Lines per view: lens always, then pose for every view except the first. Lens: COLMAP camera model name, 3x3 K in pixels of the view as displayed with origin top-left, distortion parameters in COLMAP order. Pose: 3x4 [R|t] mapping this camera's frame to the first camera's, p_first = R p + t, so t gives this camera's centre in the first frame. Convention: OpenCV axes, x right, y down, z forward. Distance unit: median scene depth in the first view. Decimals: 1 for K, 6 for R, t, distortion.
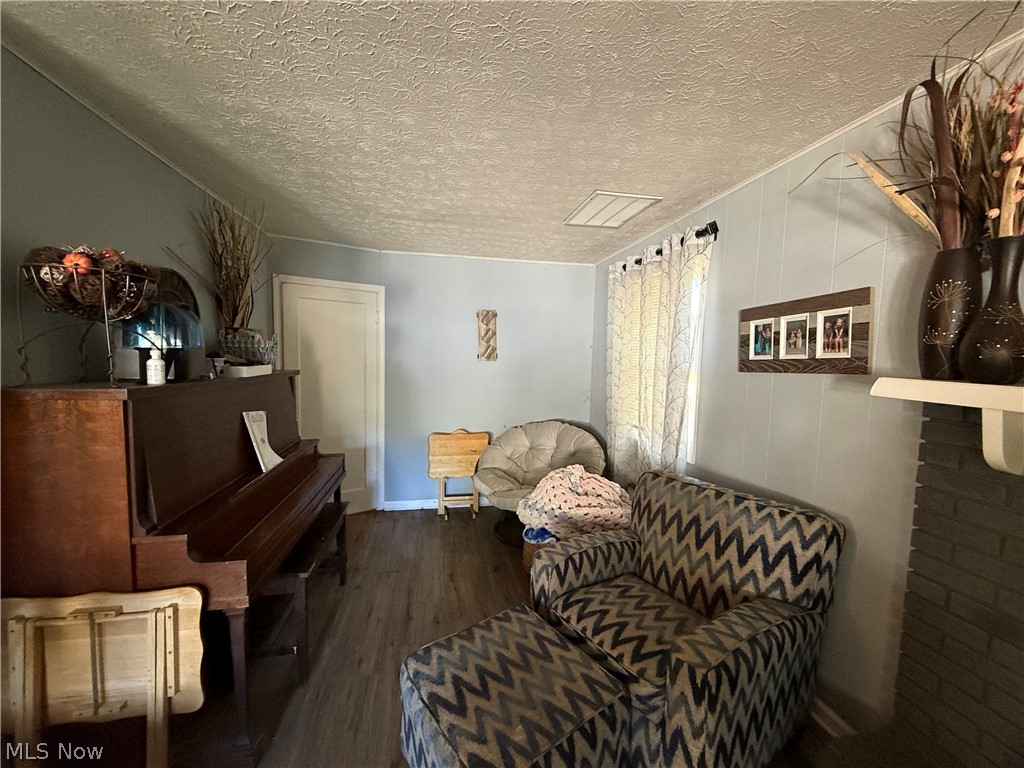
lens RADIAL K [[406.8, 0, 507.6], [0, 406.8, 383.5], [0, 0, 1]] dist [-0.000081, -0.000448]
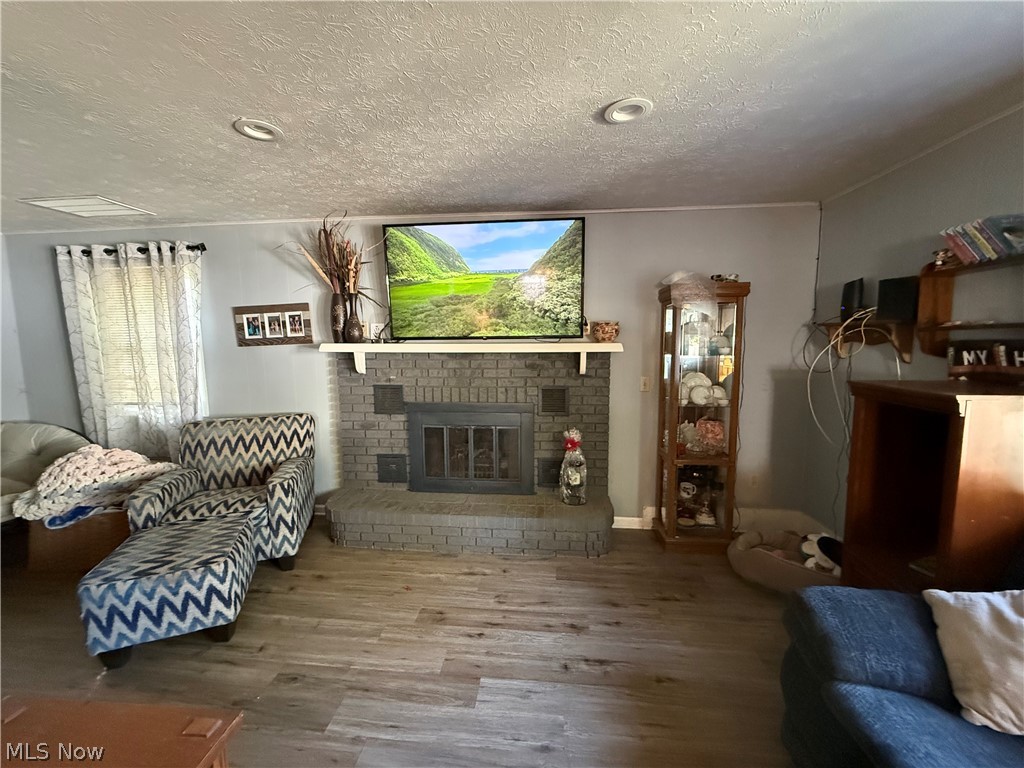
lens RADIAL K [[406.8, 0, 510.0], [0, 406.8, 384.4], [0, 0, 1]] dist [-0.000081, -0.000448]
pose [[0.268878, -0.134459, 0.953743, -0.871704], [0.087798, 0.989507, 0.114750, 0.035152], [-0.959164, 0.052883, 0.277862, -0.563895]]
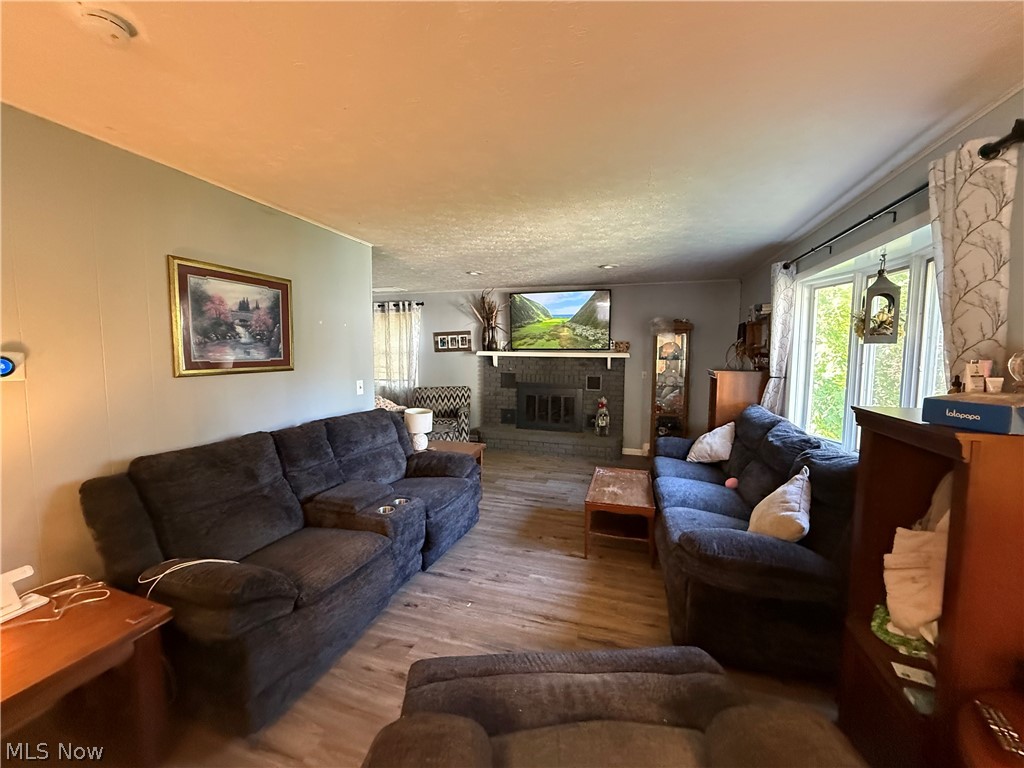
lens RADIAL K [[406.8, 0, 511.2], [0, 406.8, 385.2], [0, 0, 1]] dist [-0.000081, -0.000448]
pose [[0.463199, -0.096732, 0.880959, -2.548900], [0.072942, 0.994814, 0.070881, 0.057940], [-0.883247, 0.031427, 0.467853, -1.274263]]
